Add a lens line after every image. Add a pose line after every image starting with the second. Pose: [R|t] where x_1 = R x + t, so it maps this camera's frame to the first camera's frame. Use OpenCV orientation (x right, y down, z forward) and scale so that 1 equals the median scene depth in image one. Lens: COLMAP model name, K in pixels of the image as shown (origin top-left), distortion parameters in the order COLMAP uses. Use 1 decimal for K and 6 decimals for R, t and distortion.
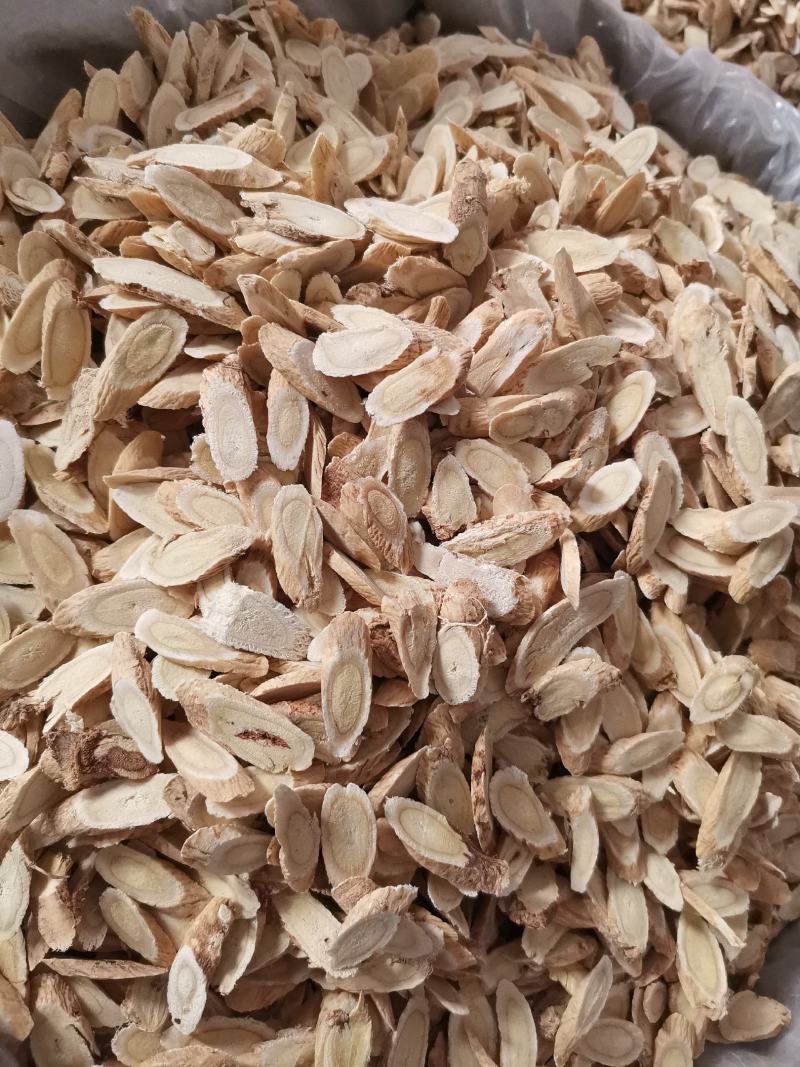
lens RADIAL K [[827.7, 0, 395.7], [0, 827.7, 539.5], [0, 0, 1]] dist [0.067722, -0.138002]
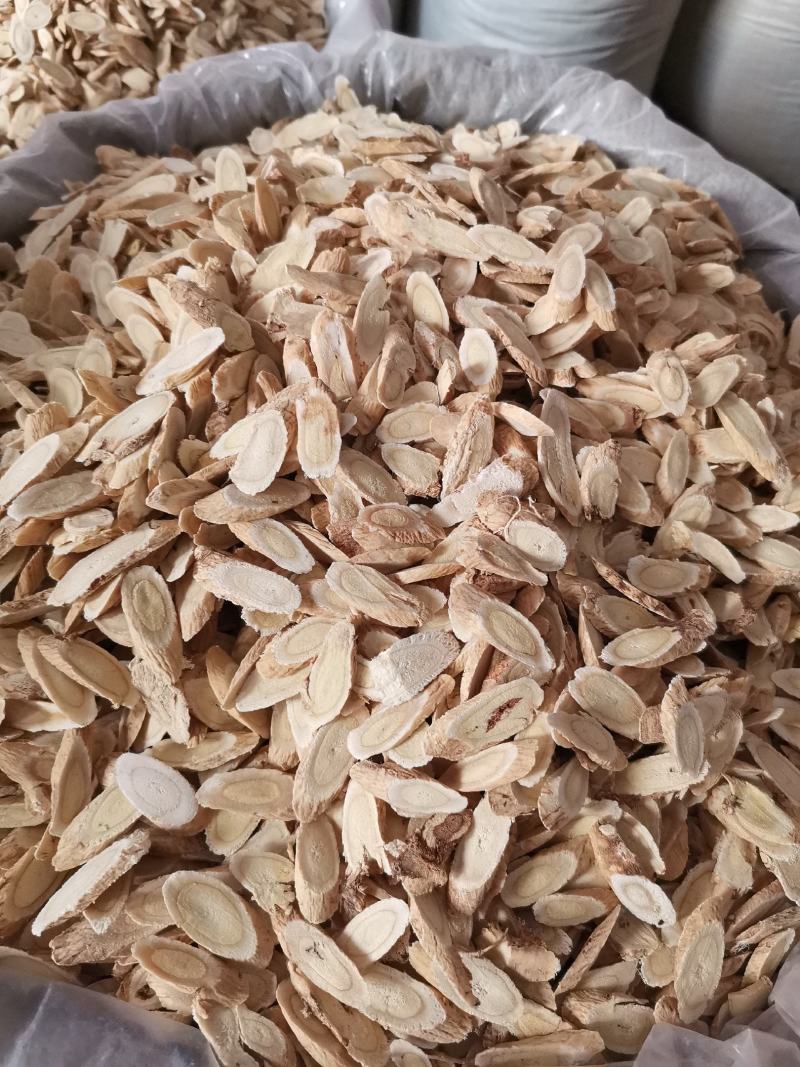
lens RADIAL K [[827.7, 0, 395.7], [0, 827.7, 539.5], [0, 0, 1]] dist [0.067722, -0.138002]
pose [[0.569997, -0.811344, 0.129710, -0.176878], [0.815426, 0.577977, 0.031974, -0.048576], [-0.100911, 0.087544, 0.991036, -0.123133]]
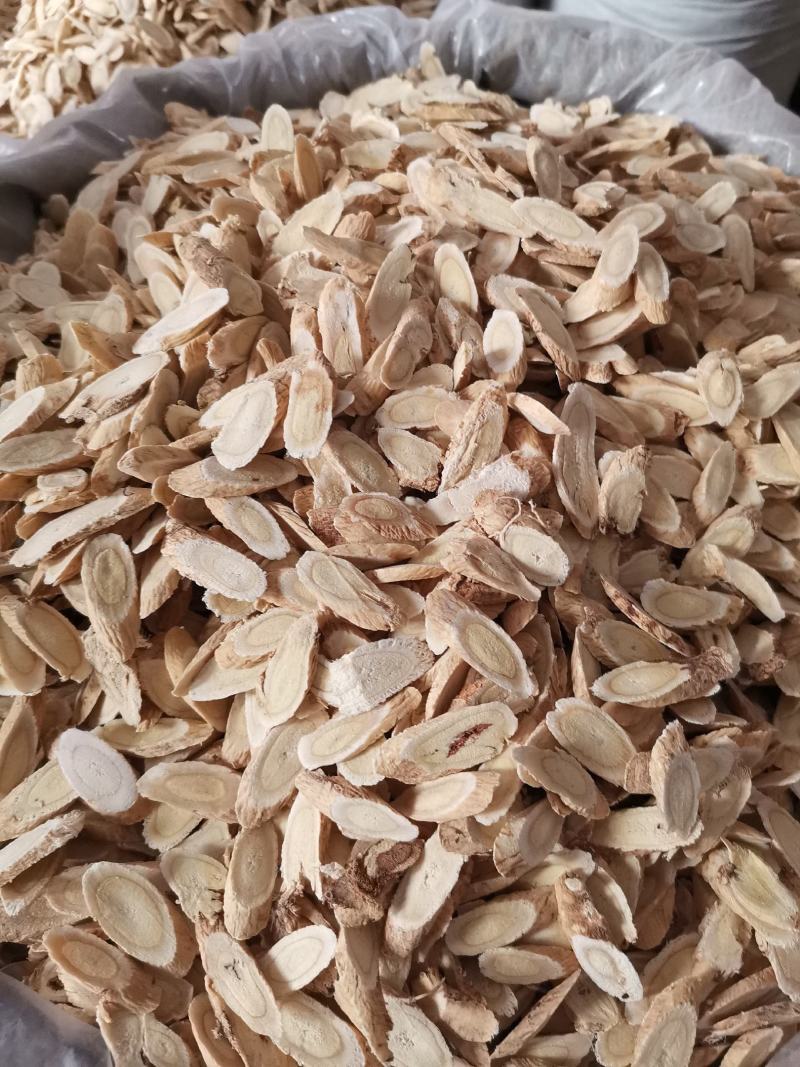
lens RADIAL K [[825.4, 0, 400.3], [0, 825.4, 537.0], [0, 0, 1]] dist [0.065170, -0.130946]
pose [[0.659399, -0.749898, 0.053339, -0.074199], [0.751792, 0.657601, -0.048683, 0.057595], [0.001431, 0.072201, 0.997389, -0.029303]]
